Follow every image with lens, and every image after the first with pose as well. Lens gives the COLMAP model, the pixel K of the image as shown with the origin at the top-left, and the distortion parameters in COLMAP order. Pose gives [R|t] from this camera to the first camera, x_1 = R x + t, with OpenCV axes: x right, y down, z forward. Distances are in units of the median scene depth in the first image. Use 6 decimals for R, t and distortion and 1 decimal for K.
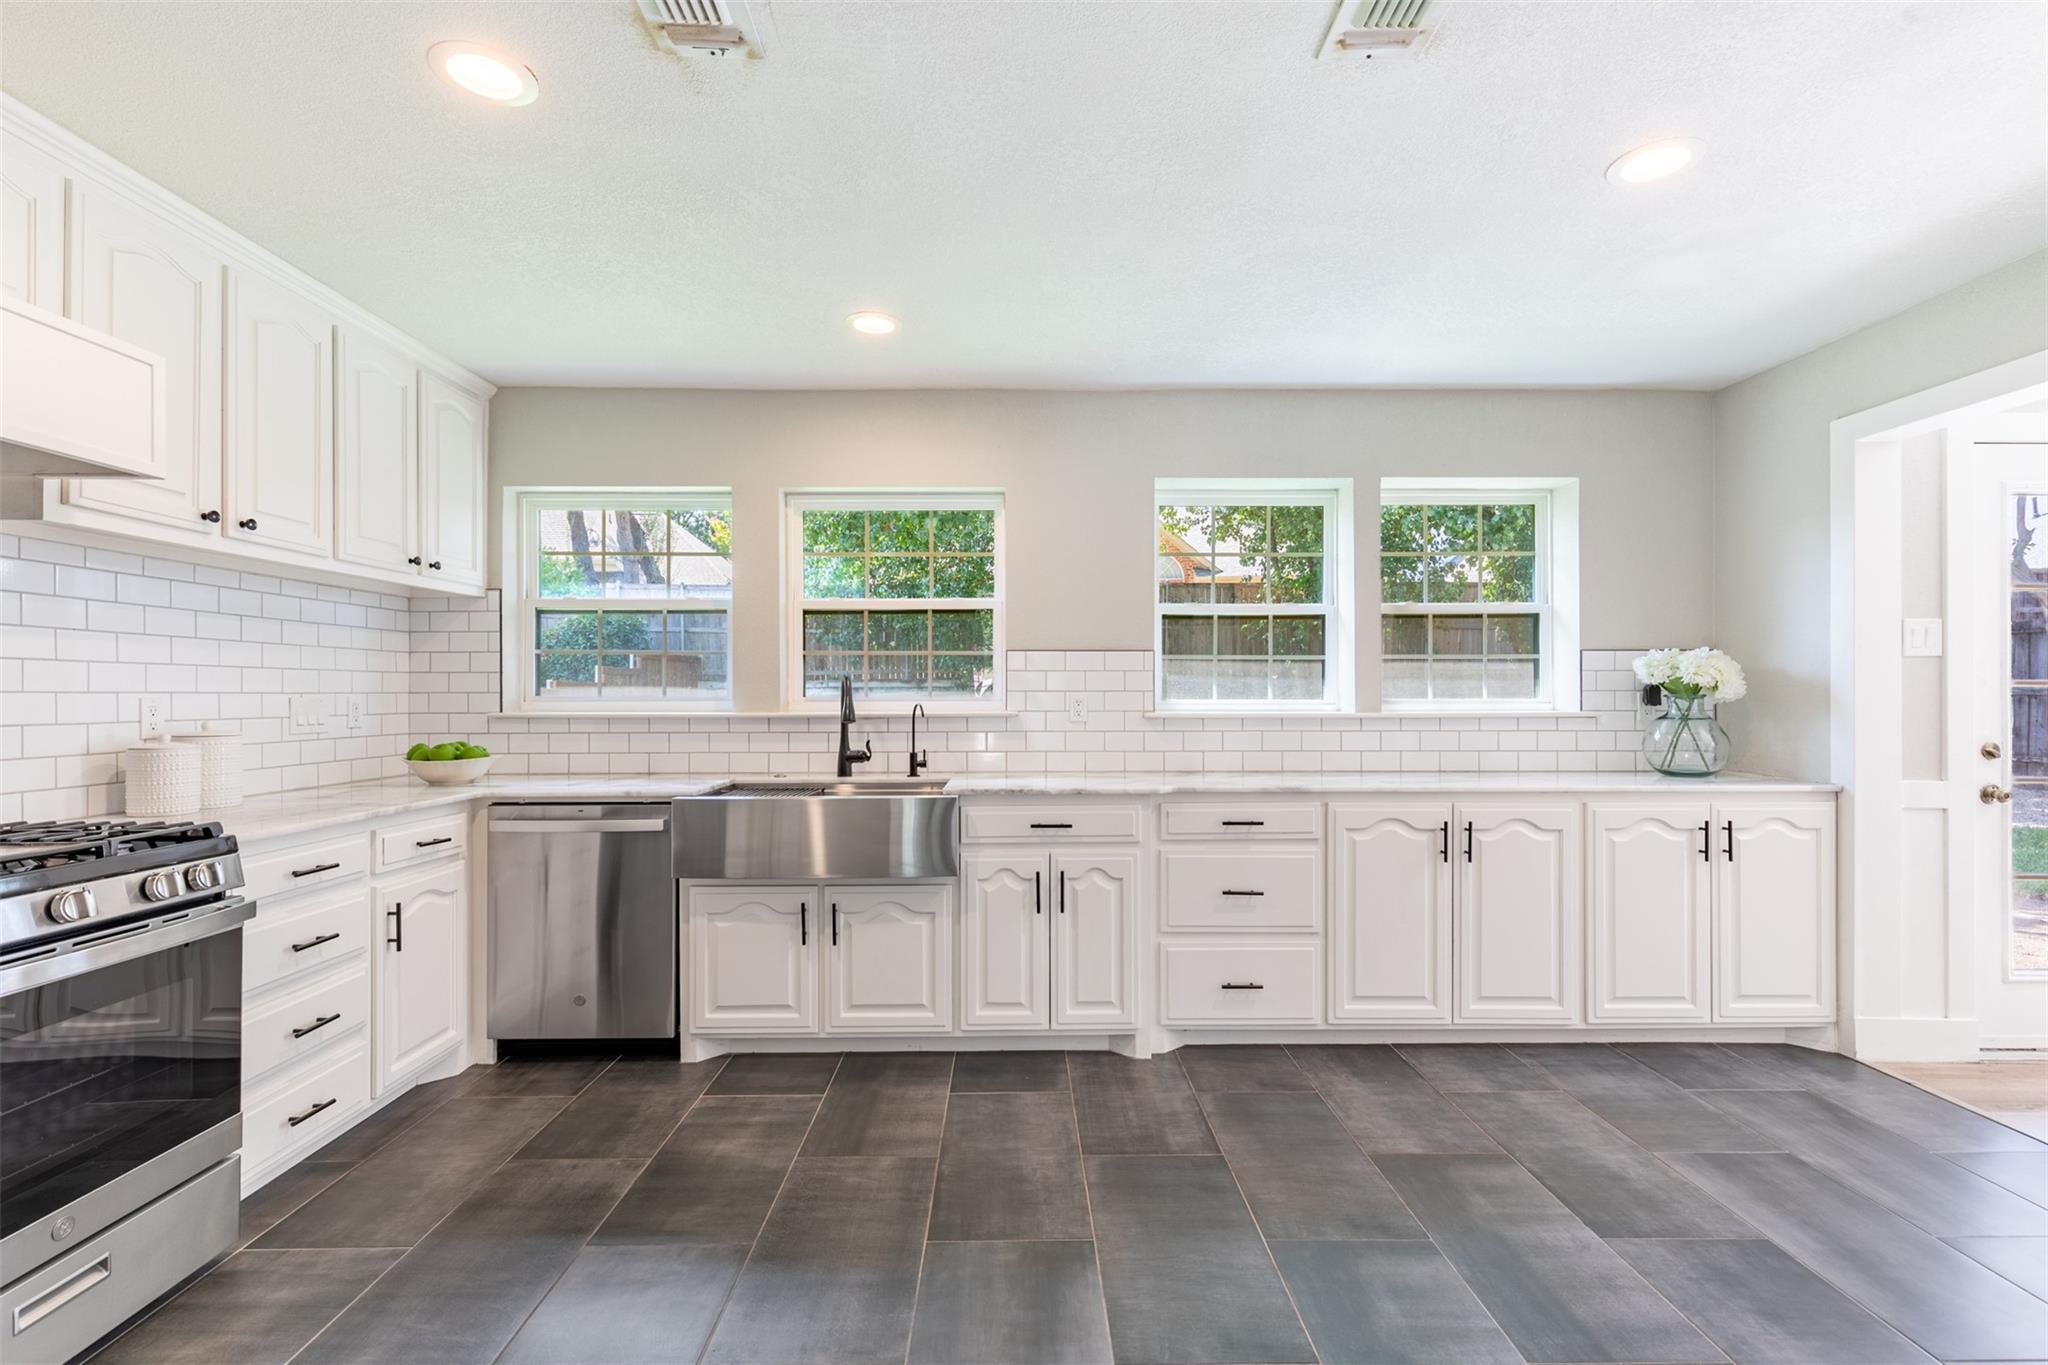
lens RADIAL K [[917.4, 0, 1025.0], [0, 917.4, 690.7], [0, 0, 1]] dist [0.003210, 0.000337]
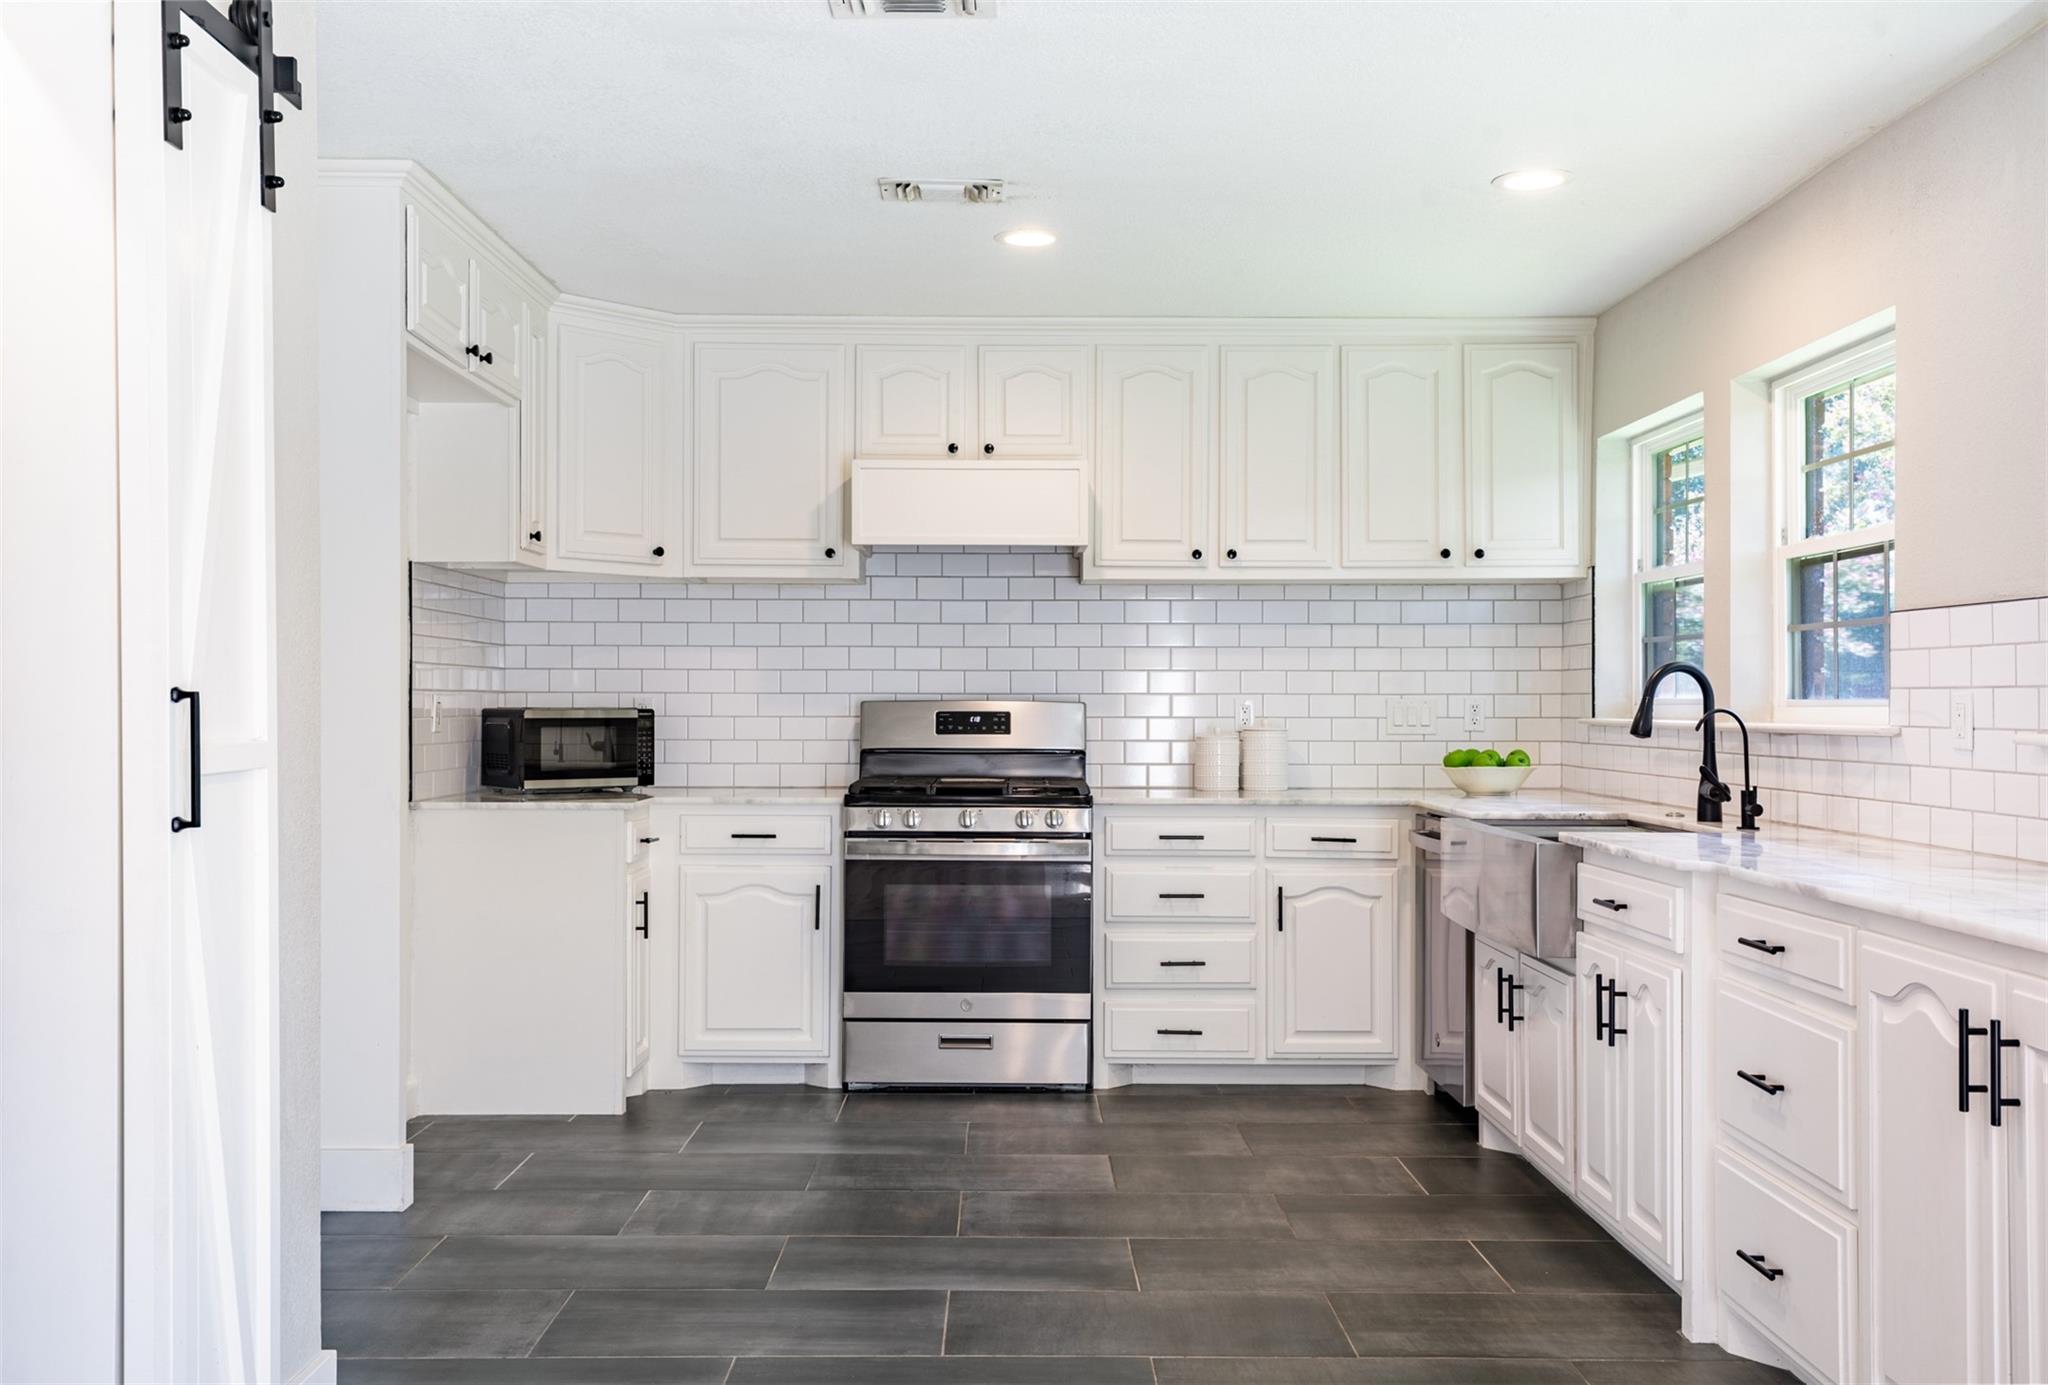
lens RADIAL K [[1842.5, 0, 999.9], [0, 1842.5, 699.0], [0, 0, 1]] dist [0.016037, 0.006994]
pose [[-0.015454, 0.000383, -0.999881, 1.287597], [0.003589, 0.999994, 0.000328, 0.005506], [0.999874, -0.003583, -0.015455, 0.600993]]
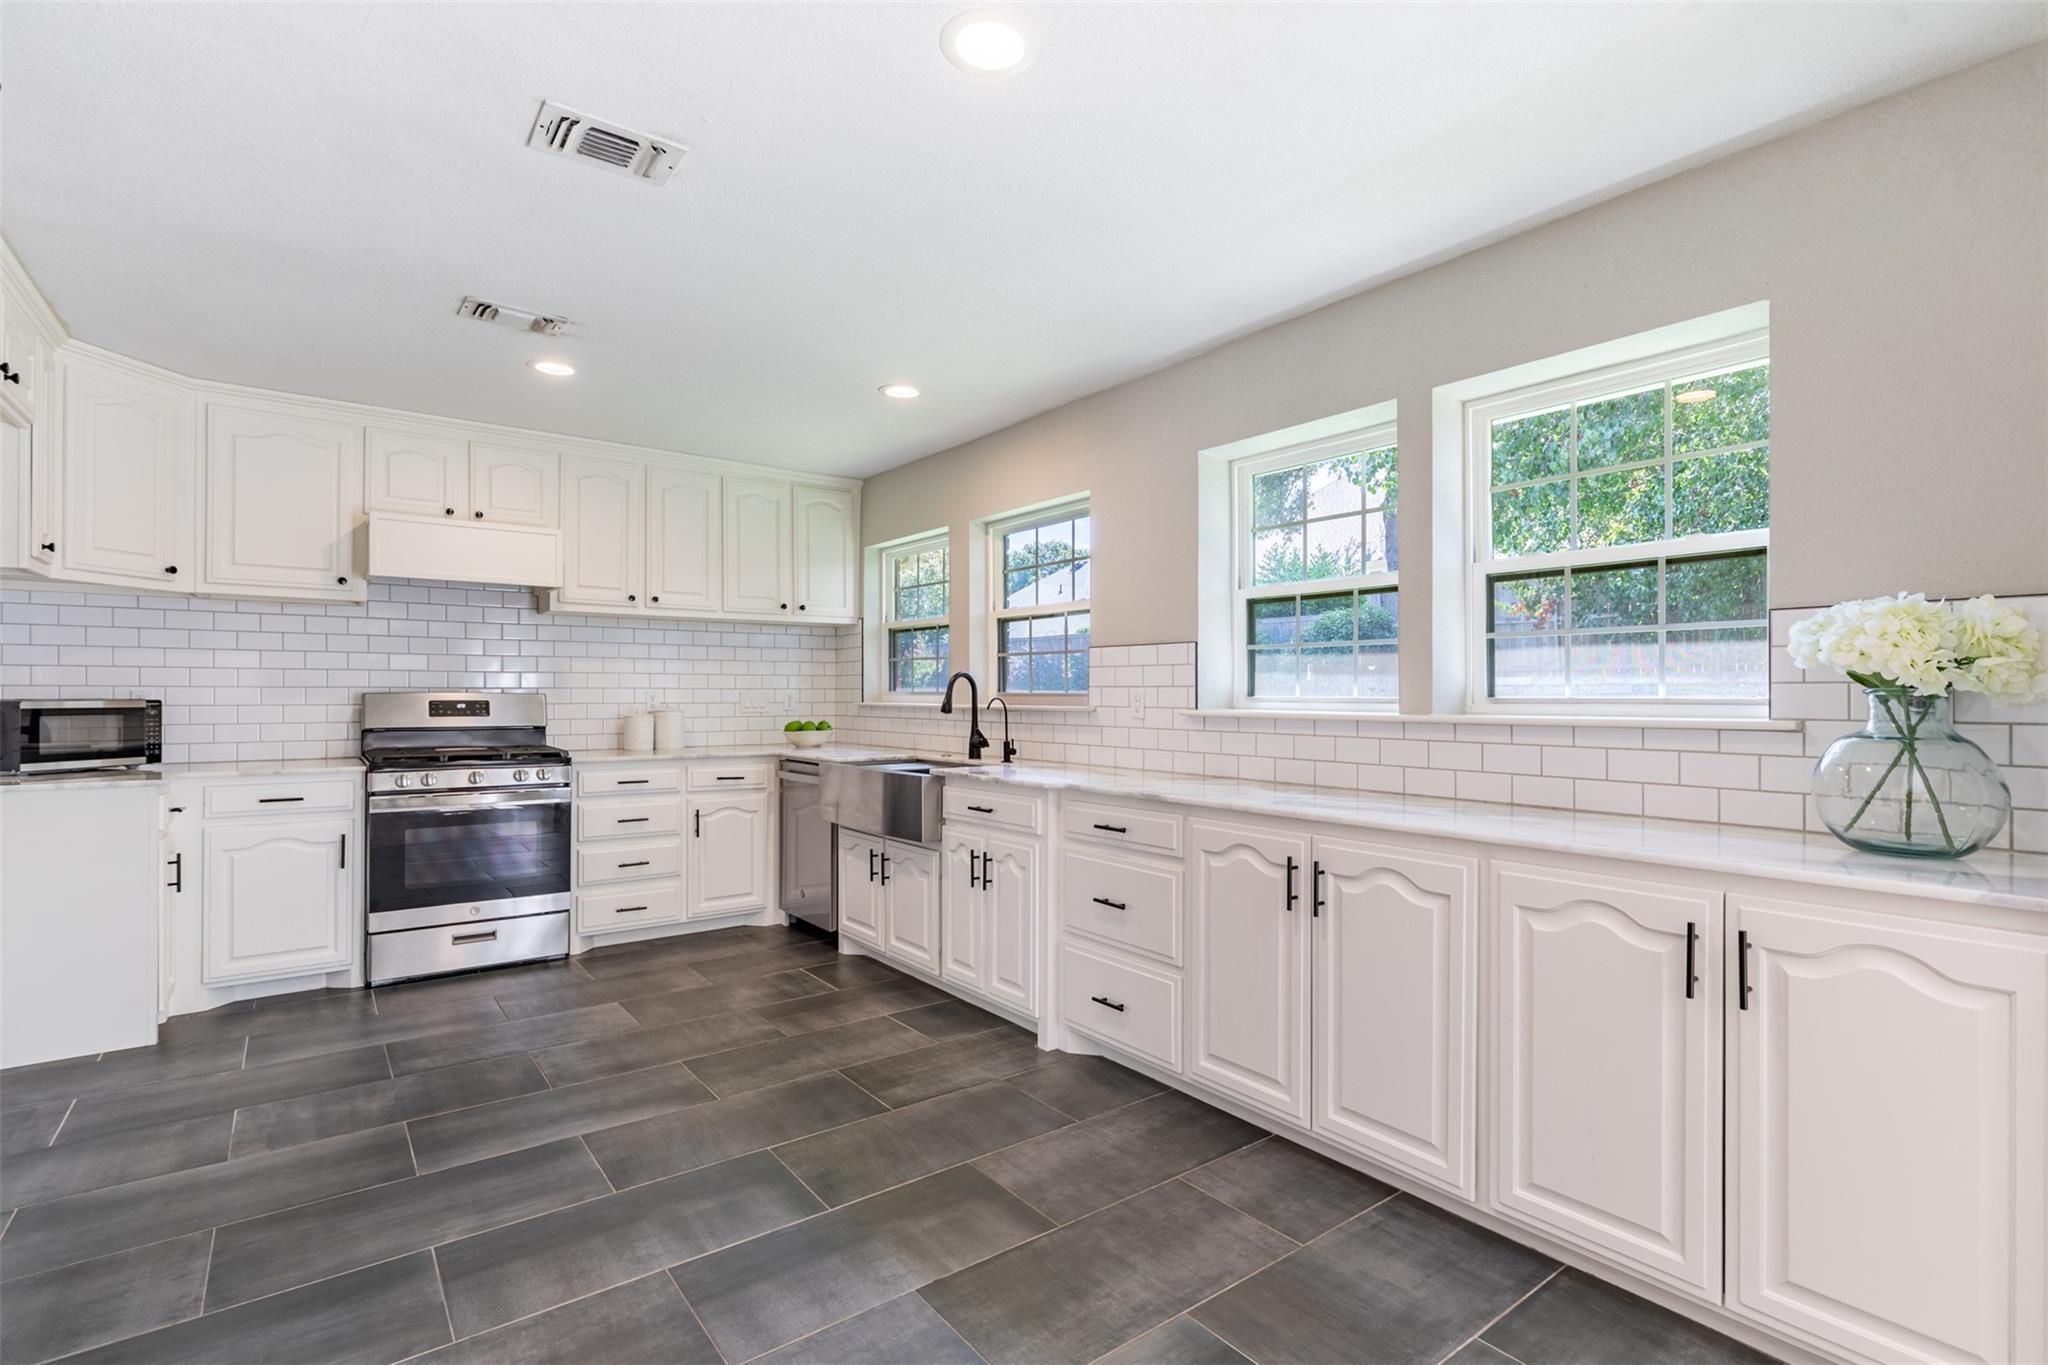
lens RADIAL K [[962.9, 0, 1026.8], [0, 962.9, 691.8], [0, 0, 1]] dist [-0.005066, 0.000051]
pose [[0.595635, 0.001576, -0.803253, 0.980798], [0.001540, 0.999994, 0.003104, 0.003180], [0.803253, -0.003087, 0.595629, 0.357469]]
